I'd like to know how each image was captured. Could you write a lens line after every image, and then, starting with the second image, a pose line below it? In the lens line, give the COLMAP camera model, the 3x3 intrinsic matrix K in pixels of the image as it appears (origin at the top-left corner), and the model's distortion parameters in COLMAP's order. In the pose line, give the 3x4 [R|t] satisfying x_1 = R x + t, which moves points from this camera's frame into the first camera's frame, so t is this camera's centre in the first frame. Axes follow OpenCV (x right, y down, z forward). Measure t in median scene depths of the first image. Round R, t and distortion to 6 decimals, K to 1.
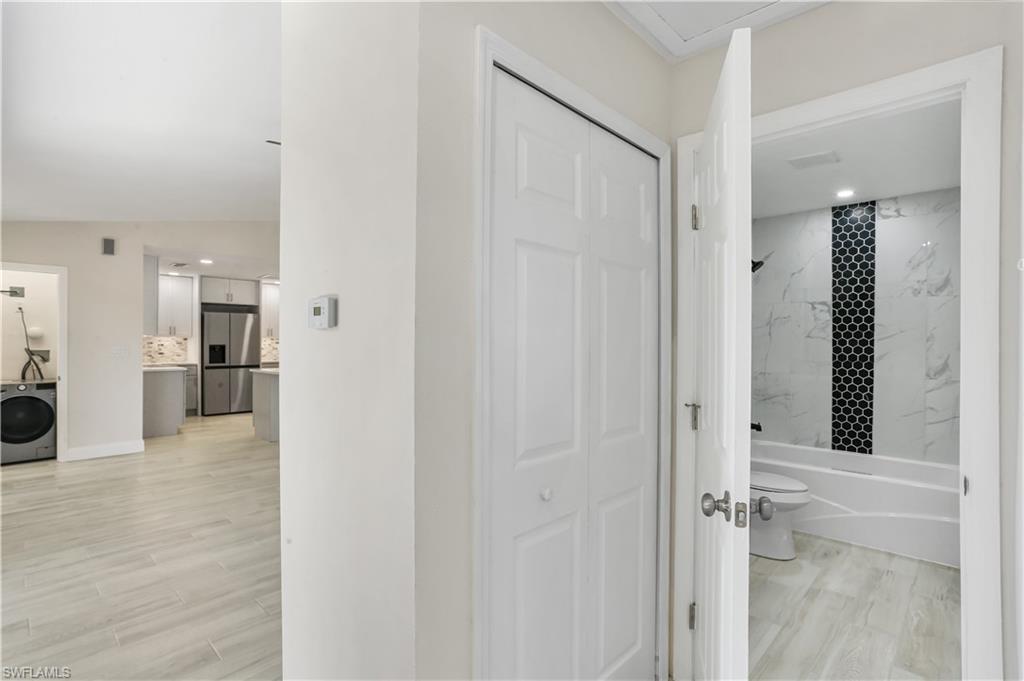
lens RADIAL K [[498.1, 0, 513.0], [0, 498.1, 338.4], [0, 0, 1]] dist [-0.045745, 0.024411]
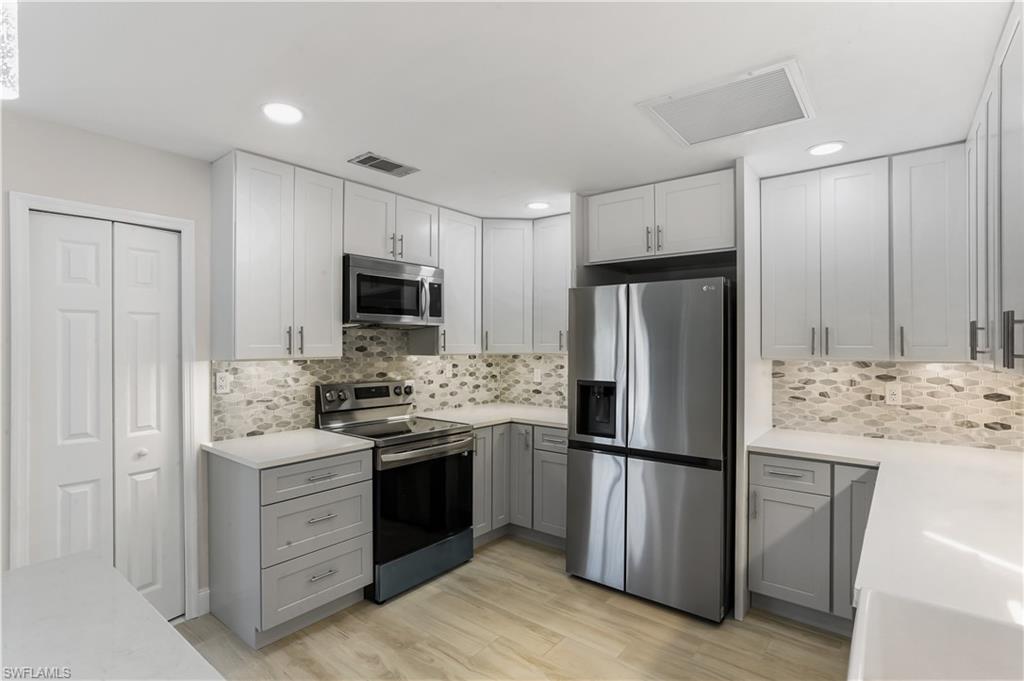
lens RADIAL K [[498.1, 0, 506.9], [0, 498.1, 339.9], [0, 0, 1]] dist [-0.045745, 0.024411]
pose [[0.080118, -0.007402, -0.996758, -0.267672], [0.007562, 0.999948, -0.006818, -0.014268], [0.996757, -0.006991, 0.080170, 0.930484]]
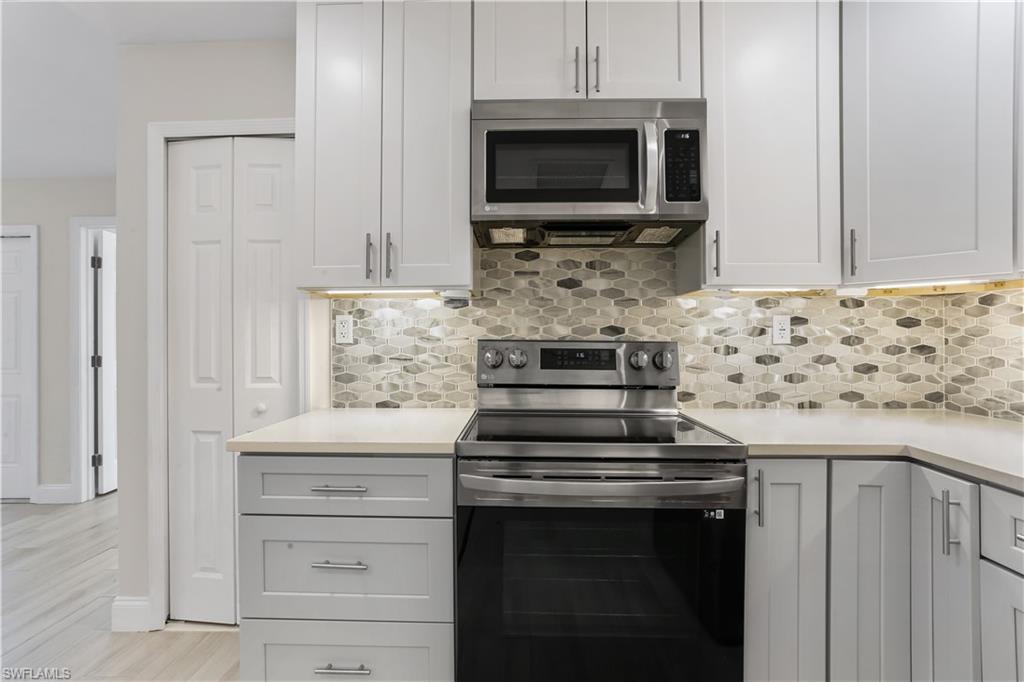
lens RADIAL K [[498.1, 0, 515.6], [0, 498.1, 336.3], [0, 0, 1]] dist [-0.045745, 0.024411]
pose [[-0.743257, -0.006167, -0.668978, -0.506660], [0.005218, 0.999874, -0.015016, 0.017781], [0.668986, -0.014652, -0.743131, 1.001478]]
